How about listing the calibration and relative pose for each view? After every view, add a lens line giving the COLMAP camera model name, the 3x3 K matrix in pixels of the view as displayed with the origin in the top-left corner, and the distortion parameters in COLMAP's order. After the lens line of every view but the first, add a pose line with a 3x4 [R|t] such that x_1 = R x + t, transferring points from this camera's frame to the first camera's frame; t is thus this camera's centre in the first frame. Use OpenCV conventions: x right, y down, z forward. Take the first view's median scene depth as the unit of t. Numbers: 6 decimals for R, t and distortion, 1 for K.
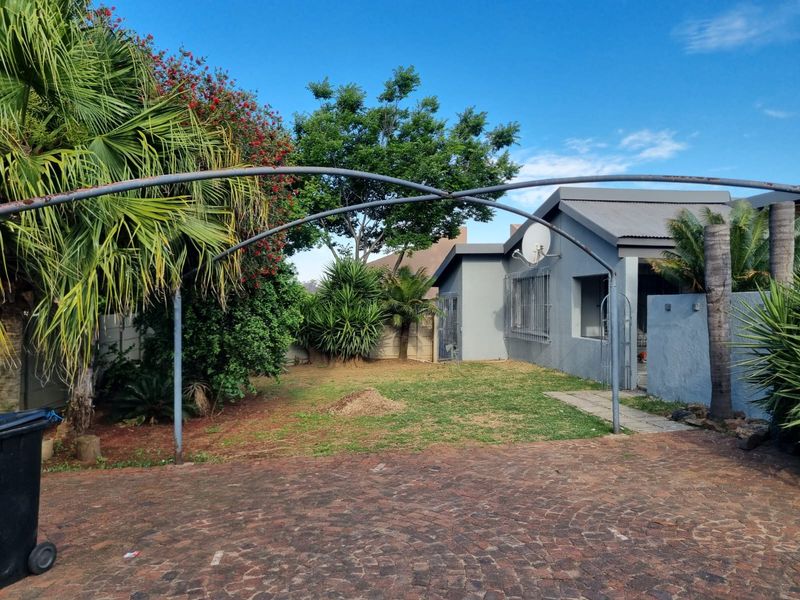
lens RADIAL K [[602.6, 0, 401.4], [0, 602.6, 304.6], [0, 0, 1]] dist [0.045208, -0.019636]
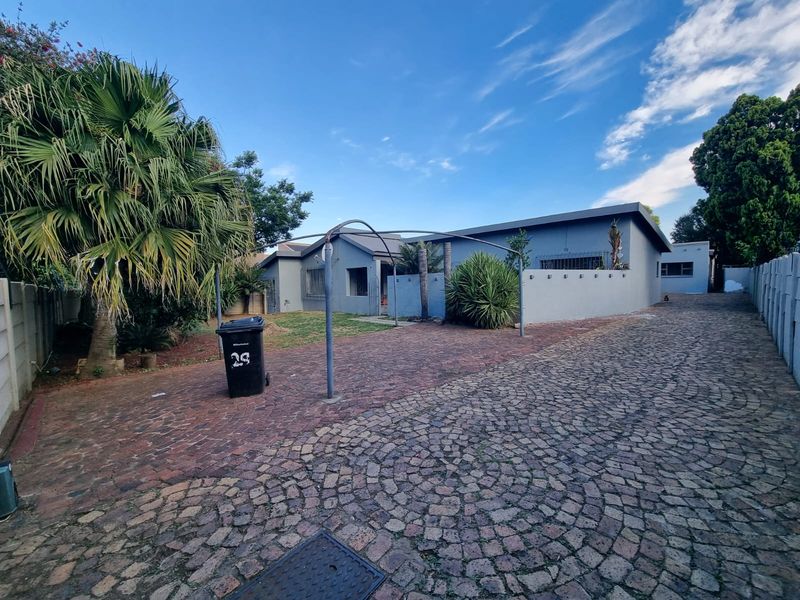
lens RADIAL K [[325.1, 0, 406.5], [0, 325.1, 304.5], [0, 0, 1]] dist [0.007124, -0.000330]
pose [[0.804405, -0.047923, 0.592146, -0.299217], [0.016617, 0.998166, 0.058210, 0.023377], [-0.593849, -0.036985, 0.803726, -0.101252]]
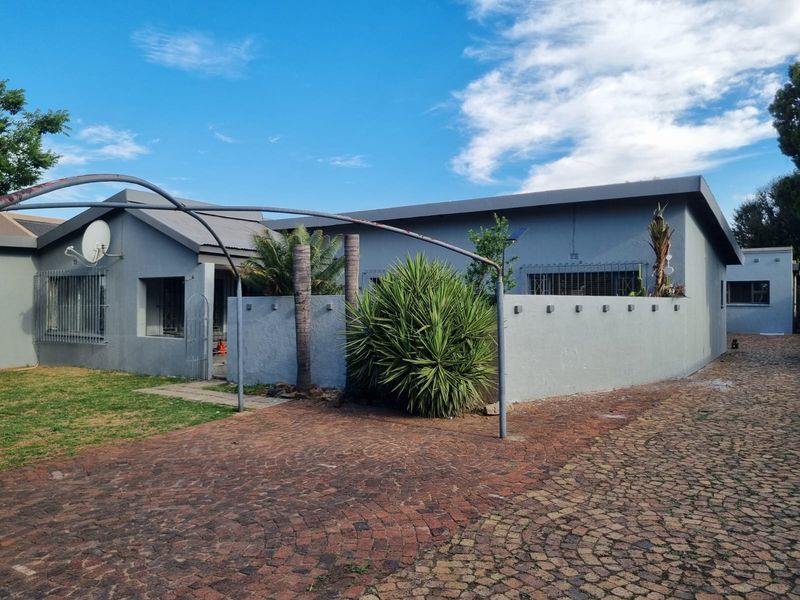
lens RADIAL K [[602.6, 0, 401.1], [0, 602.6, 293.4], [0, 0, 1]] dist [0.045208, -0.019636]
pose [[0.671871, 0.014775, 0.740521, -0.220514], [-0.000414, 0.999808, -0.019573, 0.000945], [-0.740668, 0.012844, 0.671749, -0.030368]]
